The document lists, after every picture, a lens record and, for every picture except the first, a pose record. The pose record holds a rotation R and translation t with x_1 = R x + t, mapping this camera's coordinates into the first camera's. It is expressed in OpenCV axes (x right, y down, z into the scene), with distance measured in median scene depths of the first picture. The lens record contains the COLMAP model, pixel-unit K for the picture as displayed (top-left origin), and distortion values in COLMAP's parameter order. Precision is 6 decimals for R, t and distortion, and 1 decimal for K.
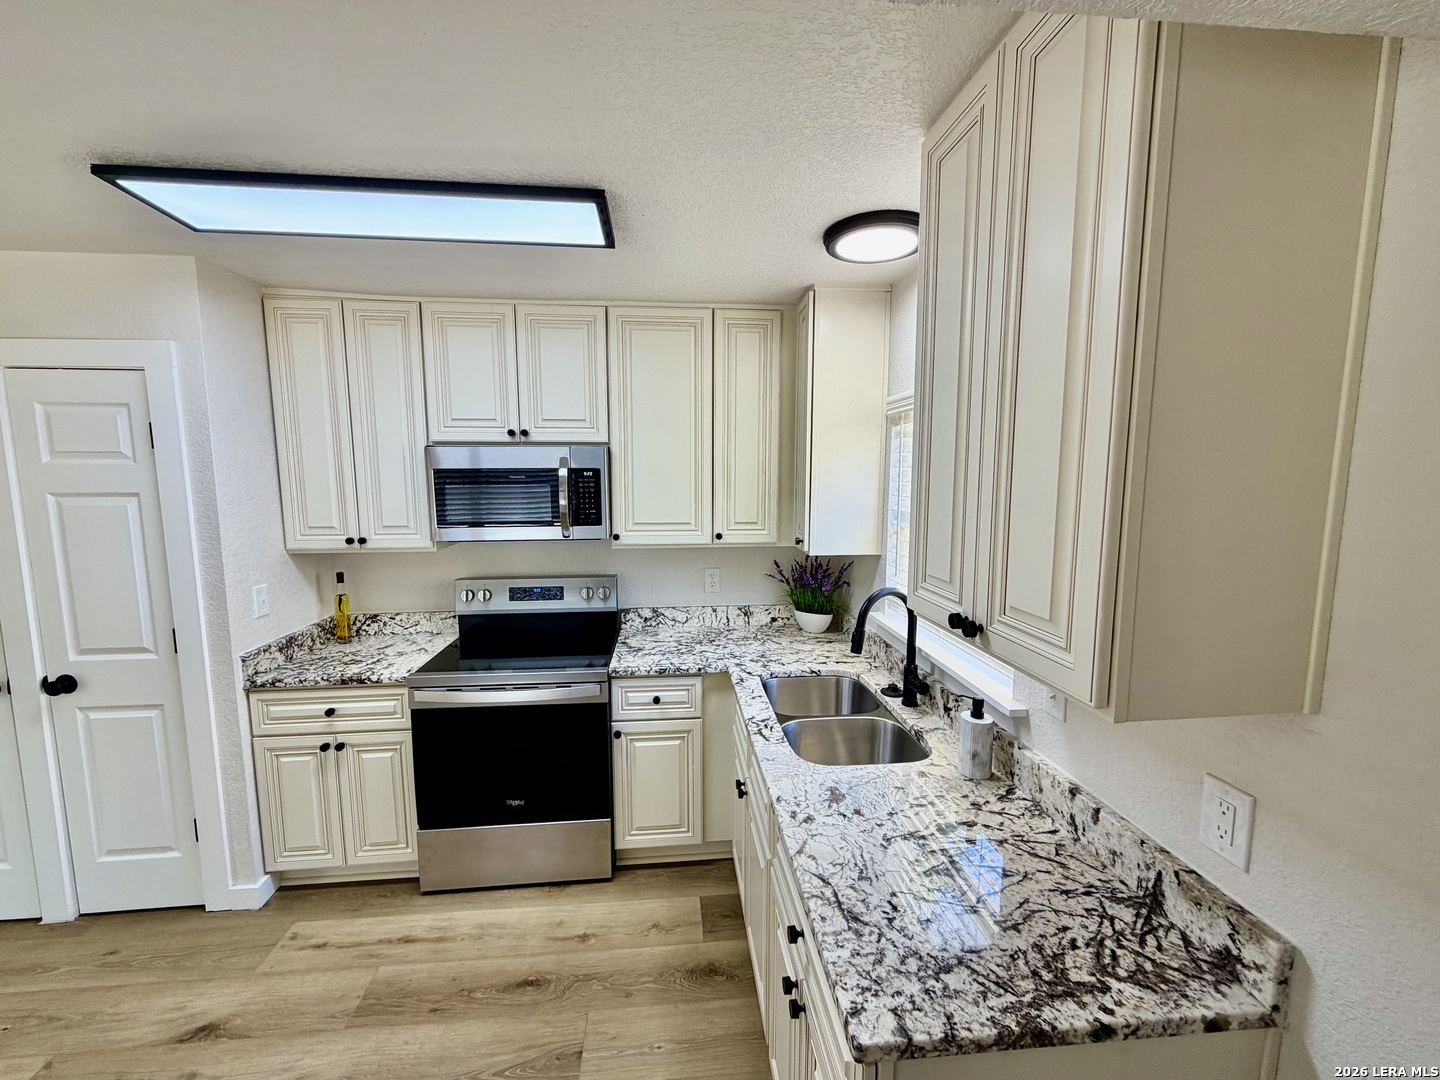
lens RADIAL K [[580.4, 0, 724.0], [0, 580.4, 536.4], [0, 0, 1]] dist [-0.001920, 0.000445]
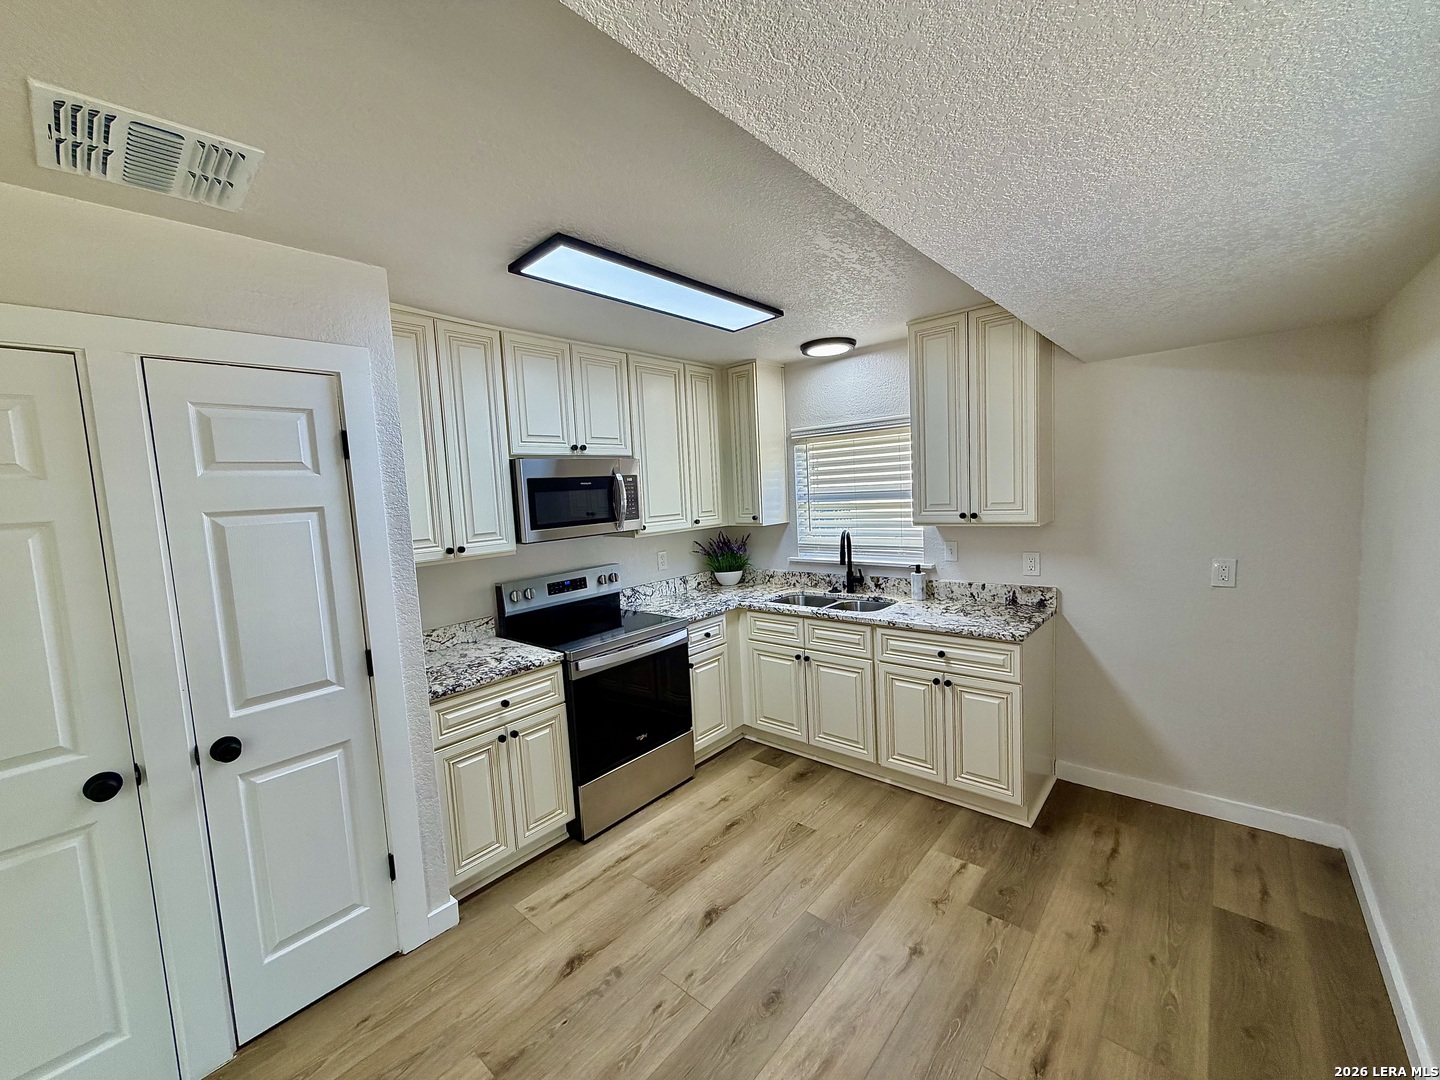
lens RADIAL K [[580.4, 0, 720.9], [0, 580.4, 535.8], [0, 0, 1]] dist [-0.001920, 0.000445]
pose [[0.720633, -0.094493, 0.686847, -1.088769], [0.128833, 0.991666, 0.001259, 0.045335], [-0.681241, 0.087581, 0.726801, -0.078147]]
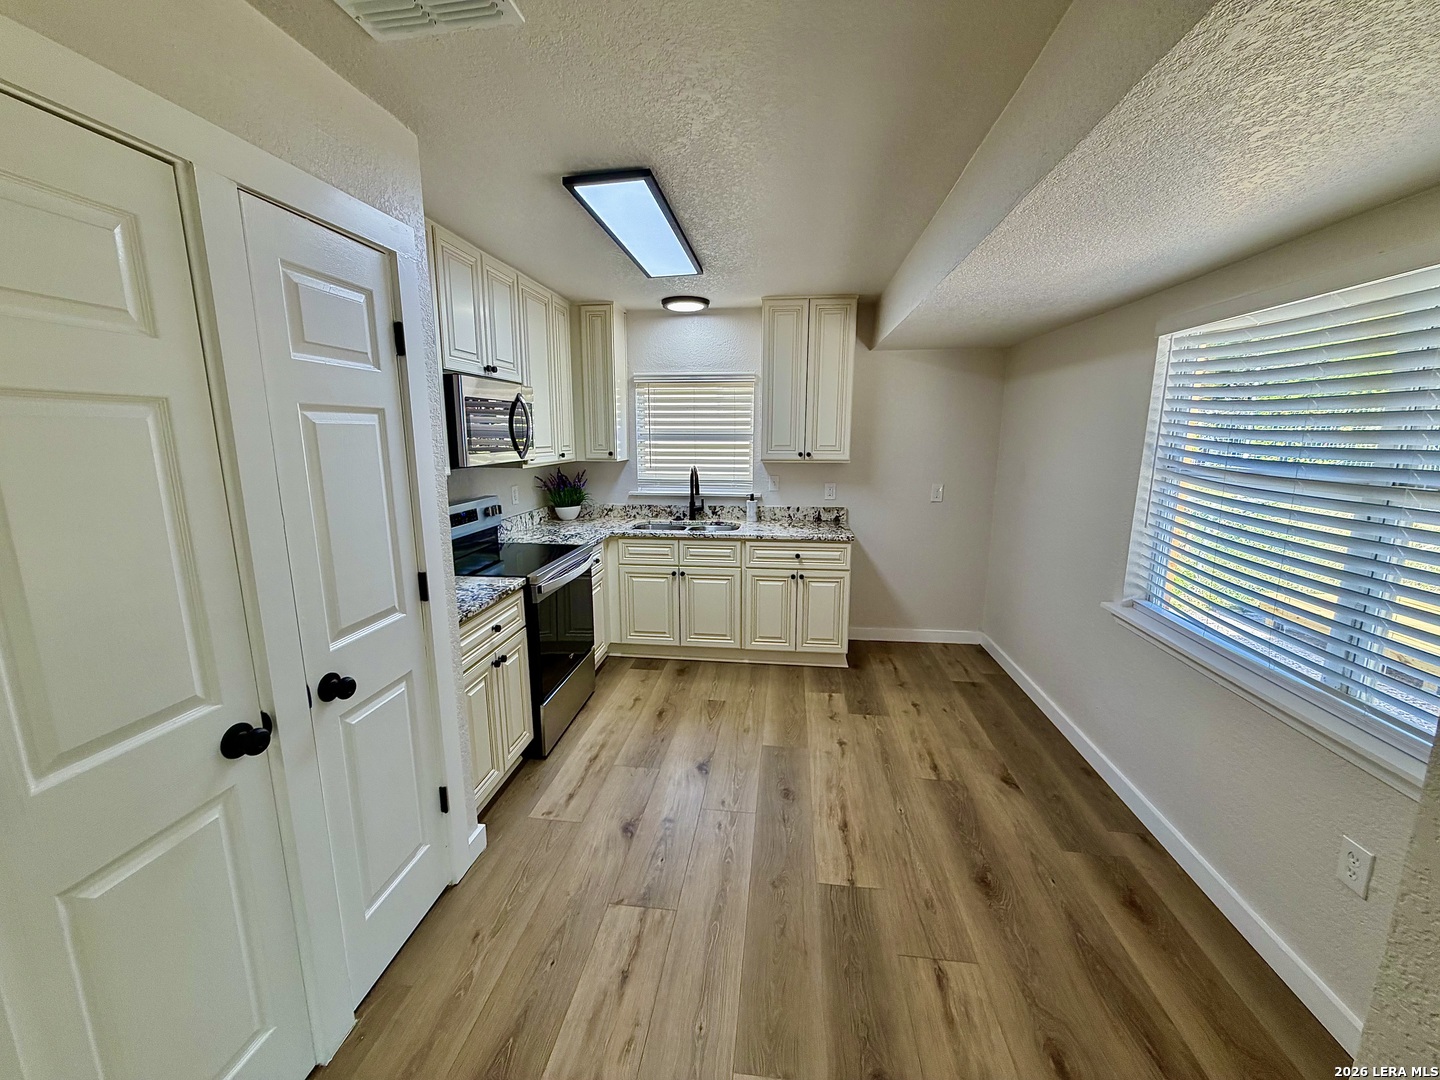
lens RADIAL K [[580.4, 0, 725.4], [0, 580.4, 537.8], [0, 0, 1]] dist [-0.001920, 0.000445]
pose [[0.199532, -0.174892, 0.964158, -1.565024], [0.107721, 0.981895, 0.155817, 0.022705], [-0.973952, 0.072769, 0.214759, 0.357168]]
